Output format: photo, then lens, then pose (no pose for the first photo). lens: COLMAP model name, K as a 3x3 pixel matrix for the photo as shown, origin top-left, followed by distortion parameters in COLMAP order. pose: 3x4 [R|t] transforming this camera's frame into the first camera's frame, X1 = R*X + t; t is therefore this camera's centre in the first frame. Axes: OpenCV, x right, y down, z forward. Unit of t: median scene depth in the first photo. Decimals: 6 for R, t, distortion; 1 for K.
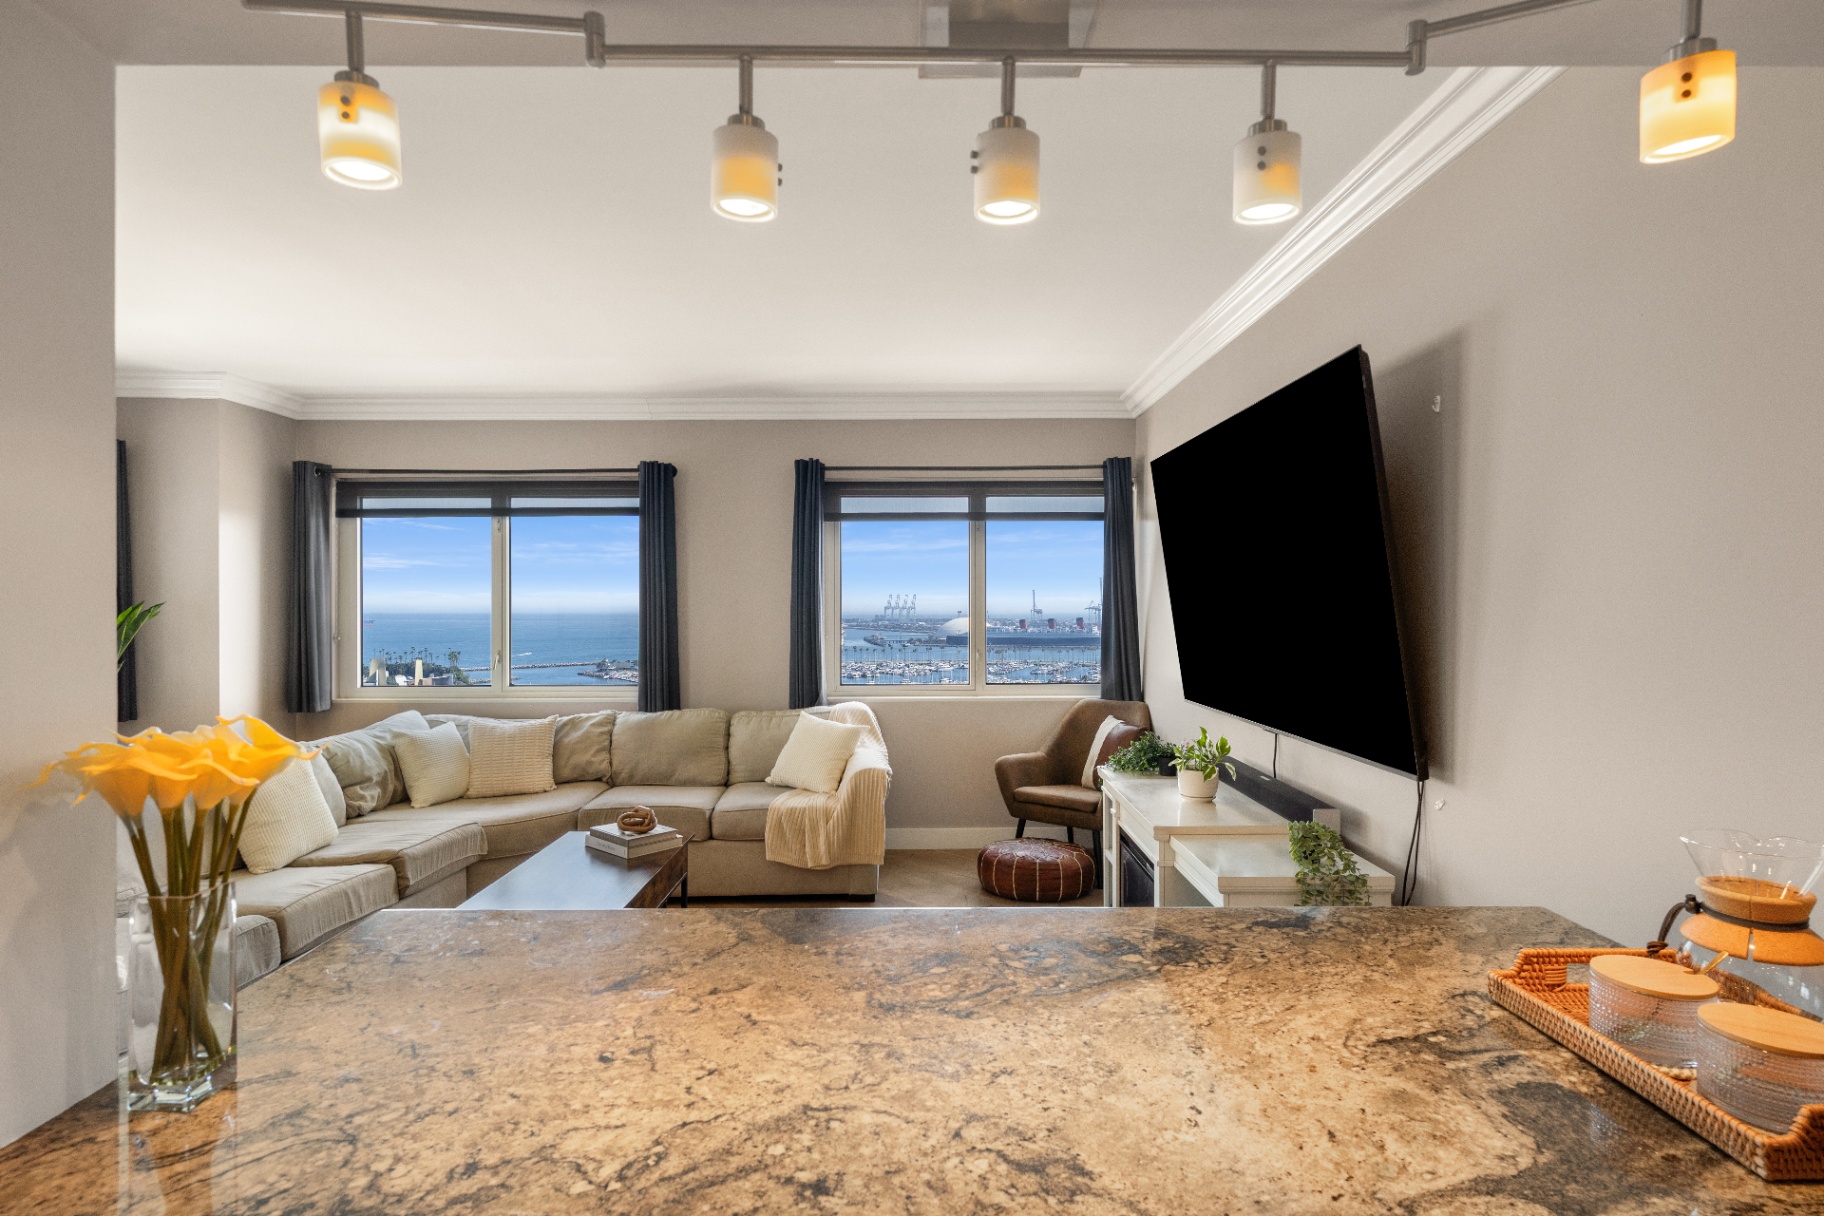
lens RADIAL K [[942.4, 0, 910.9], [0, 942.4, 614.3], [0, 0, 1]] dist [-0.000345, 0.001466]
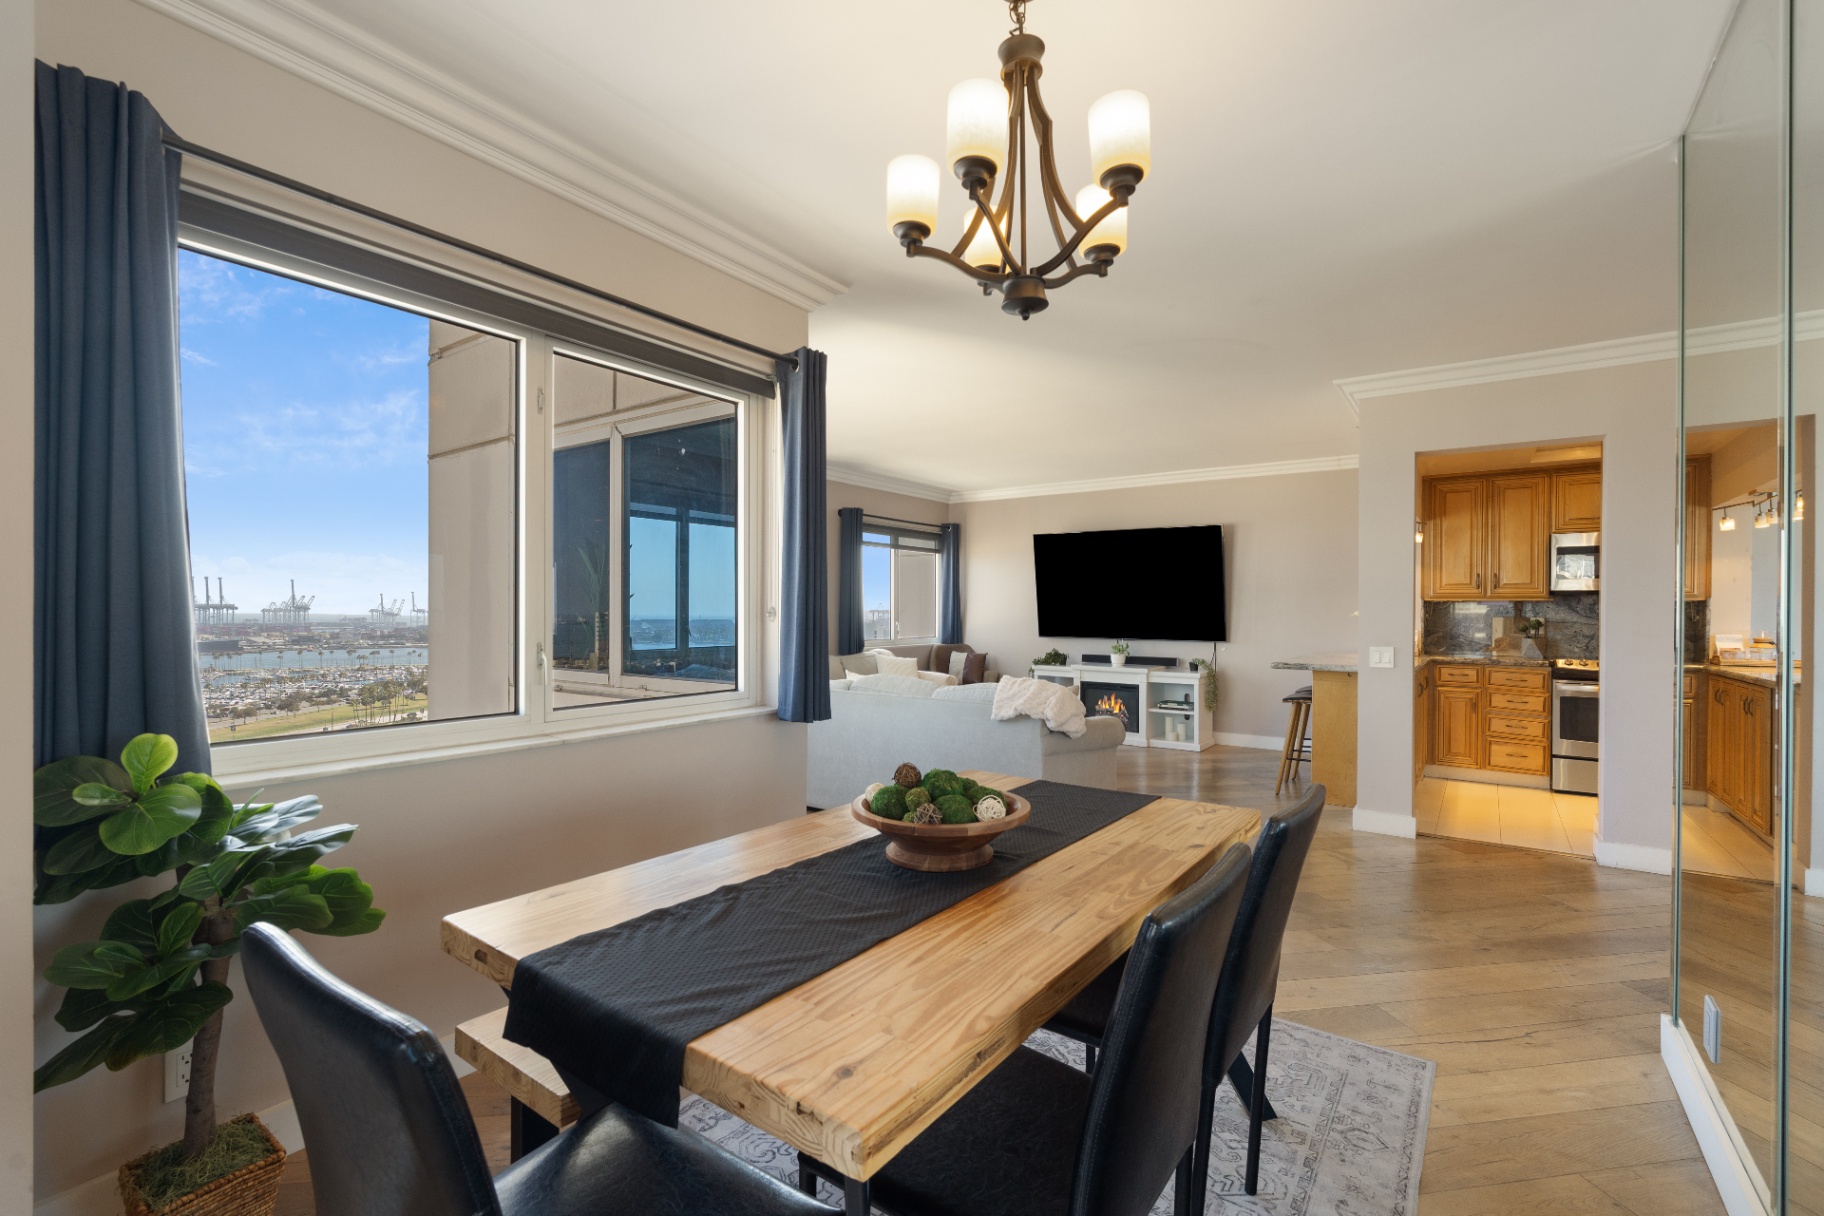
lens RADIAL K [[797.1, 0, 923.3], [0, 797.1, 622.1], [0, 0, 1]] dist [-0.004326, -0.000451]
pose [[0.574806, -0.007432, 0.818256, -1.225902], [0.001749, 0.999968, 0.007854, 0.031970], [-0.818288, -0.003083, 0.574801, 0.069336]]
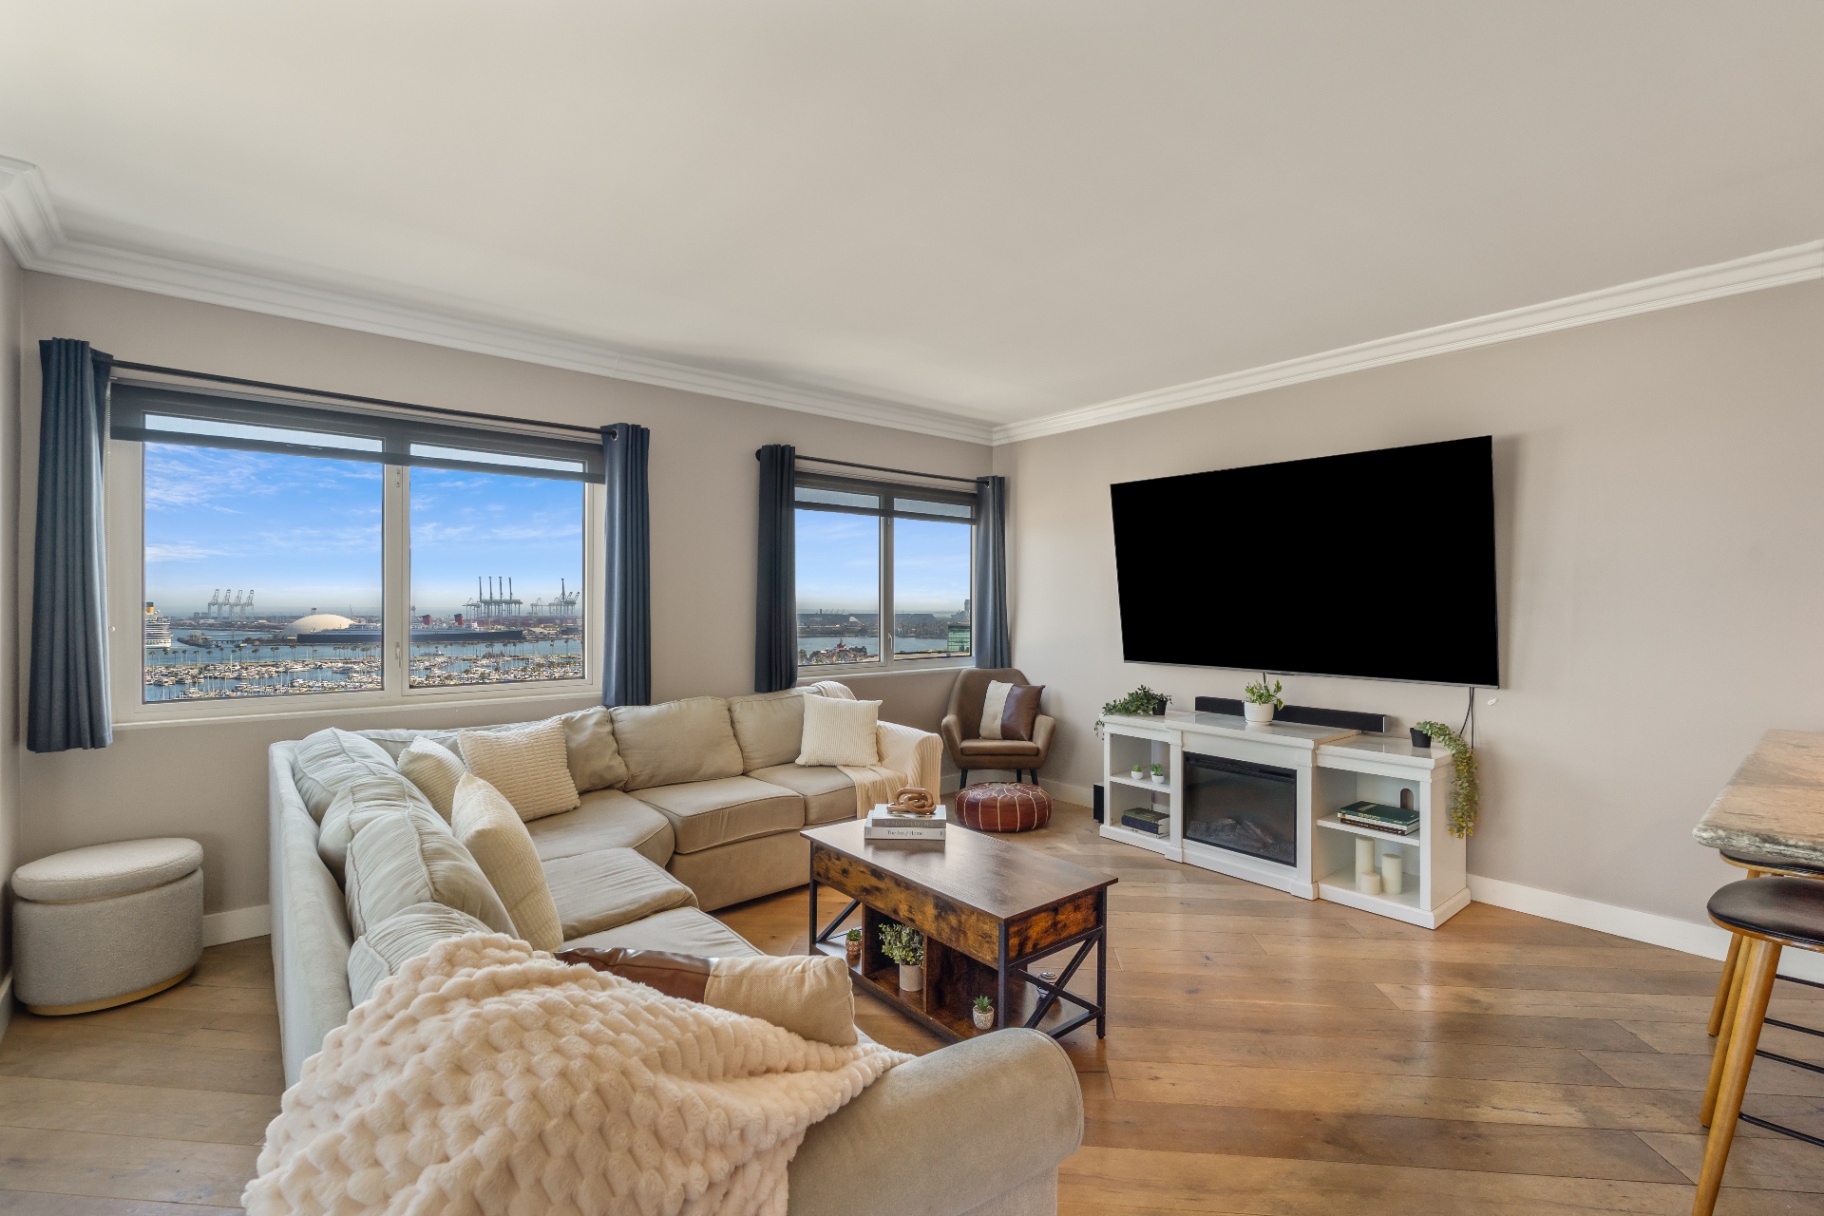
lens RADIAL K [[797.1, 0, 917.8], [0, 797.1, 620.4], [0, 0, 1]] dist [-0.004326, -0.000451]
pose [[0.761761, -0.010200, 0.647778, -0.557413], [0.002200, 0.999911, 0.013158, 0.013566], [-0.647855, -0.008598, 0.761715, 0.251780]]
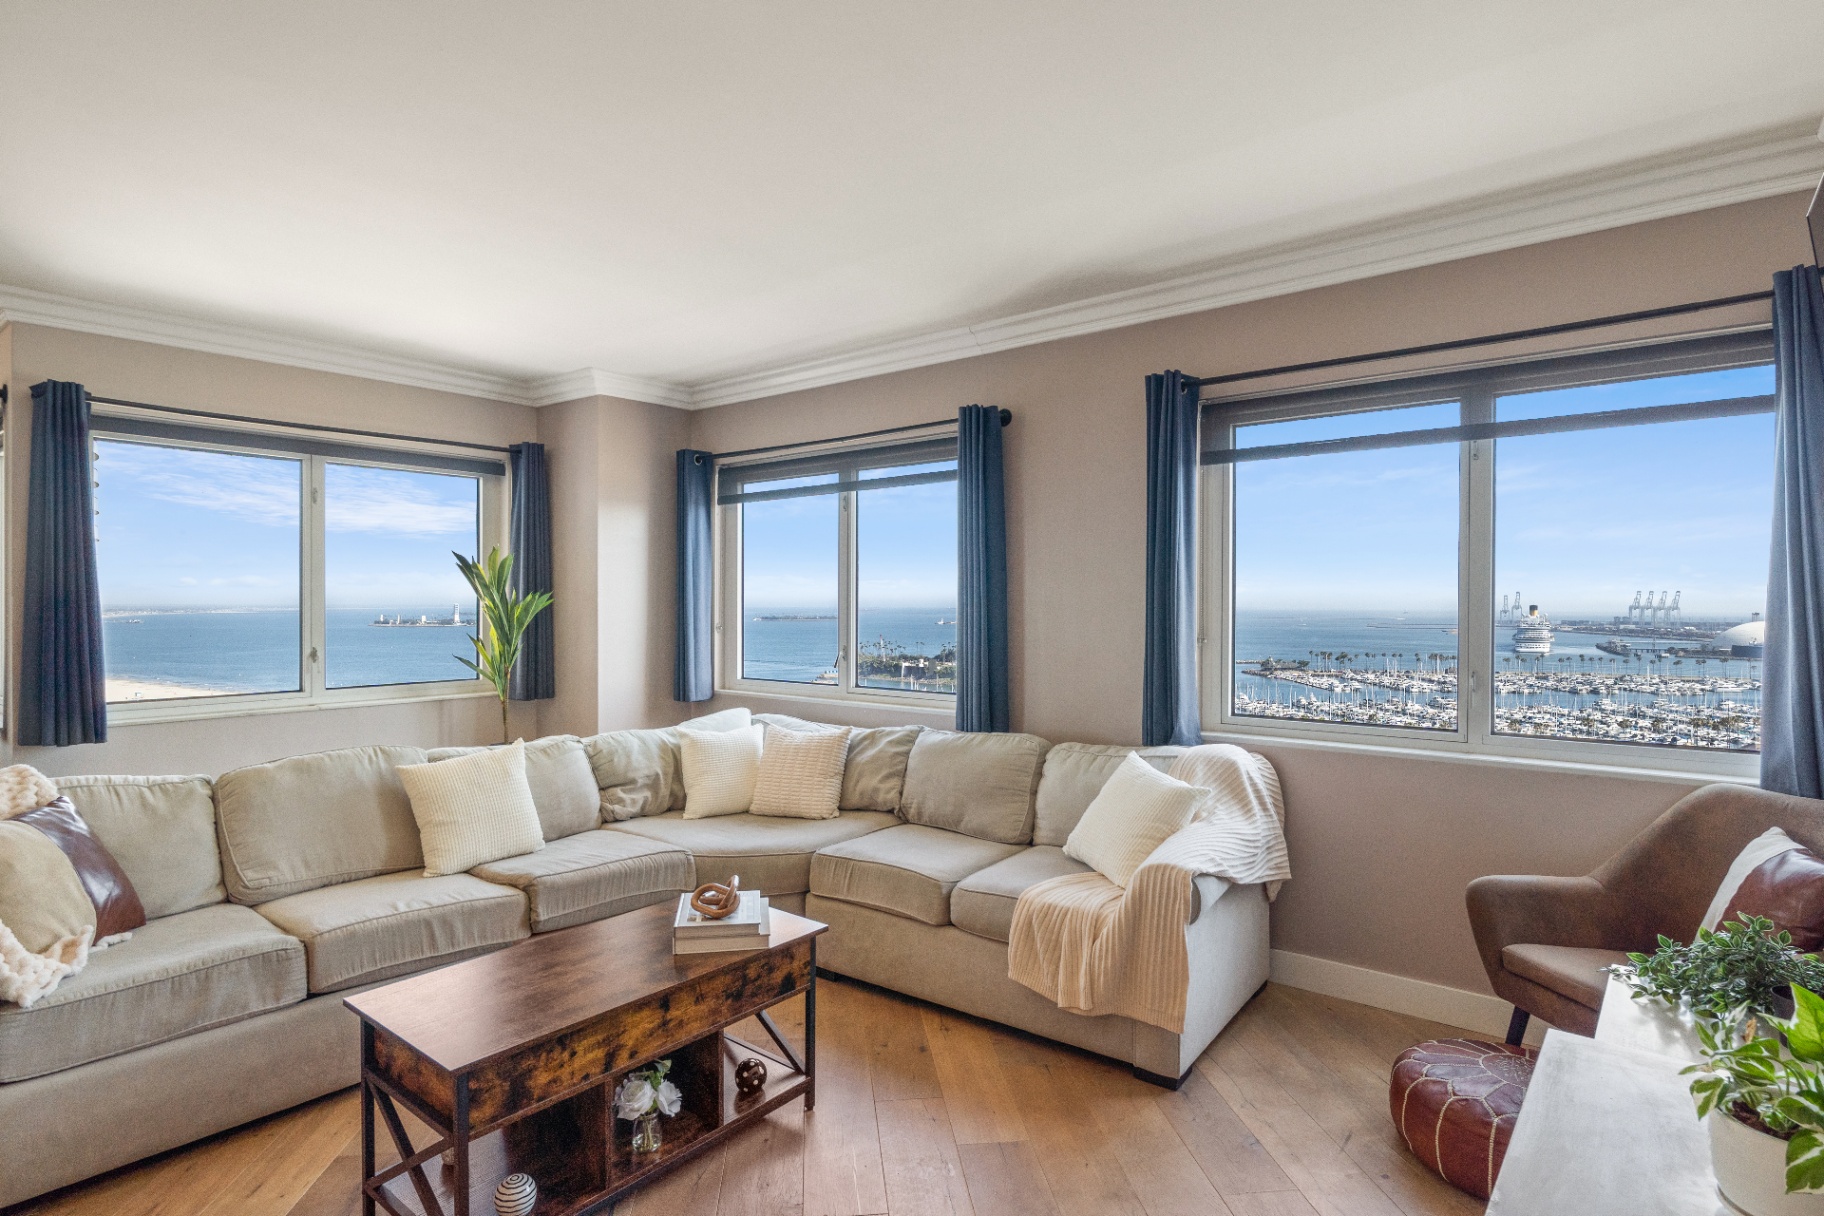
lens RADIAL K [[942.4, 0, 912.8], [0, 942.4, 609.3], [0, 0, 1]] dist [-0.000345, 0.001466]
pose [[0.778367, 0.007921, -0.627759, 0.171124], [-0.009757, 0.999952, 0.000519, 0.003979], [0.627733, 0.005721, 0.778407, 0.374265]]
